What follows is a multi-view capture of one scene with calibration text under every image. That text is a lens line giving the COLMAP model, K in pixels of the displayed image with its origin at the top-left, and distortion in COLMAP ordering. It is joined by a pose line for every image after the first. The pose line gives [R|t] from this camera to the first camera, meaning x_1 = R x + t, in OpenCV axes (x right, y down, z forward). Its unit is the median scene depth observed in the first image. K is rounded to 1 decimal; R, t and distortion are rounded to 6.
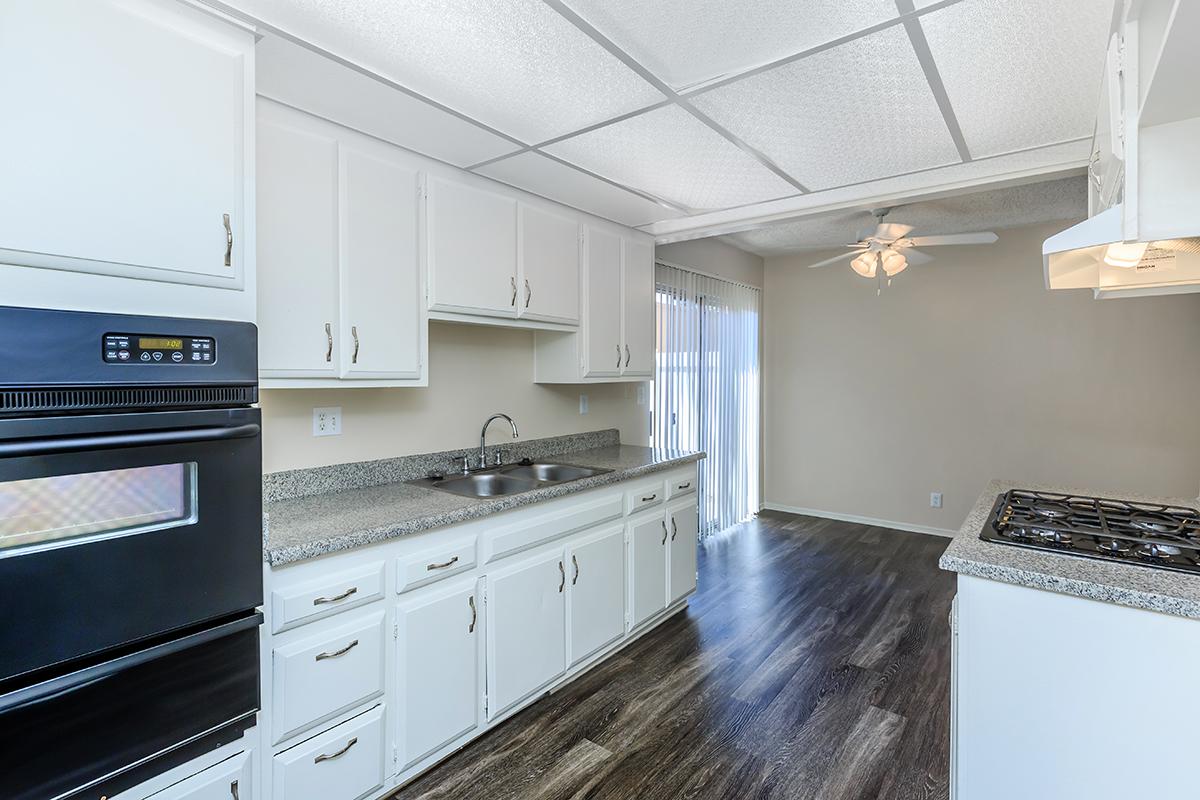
lens RADIAL K [[560.4, 0, 600.0], [0, 560.4, 378.4], [0, 0, 1]] dist [-0.000335, -0.000090]
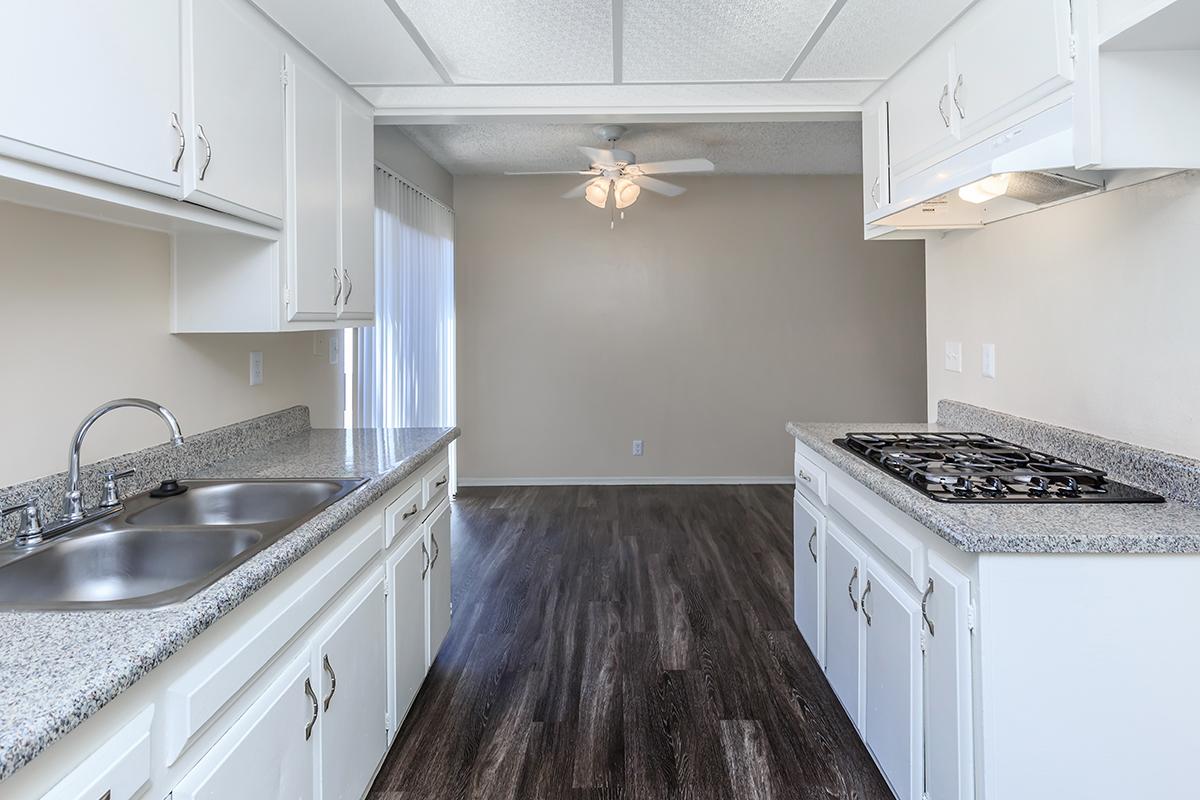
lens RADIAL K [[622.8, 0, 603.4], [0, 622.8, 310.9], [0, 0, 1]] dist [0.003378, -0.000305]
pose [[0.792445, -0.000072, 0.609943, -0.163620], [0.015941, 0.999661, -0.020593, 0.005513], [-0.609735, 0.026042, 0.792178, 0.301347]]
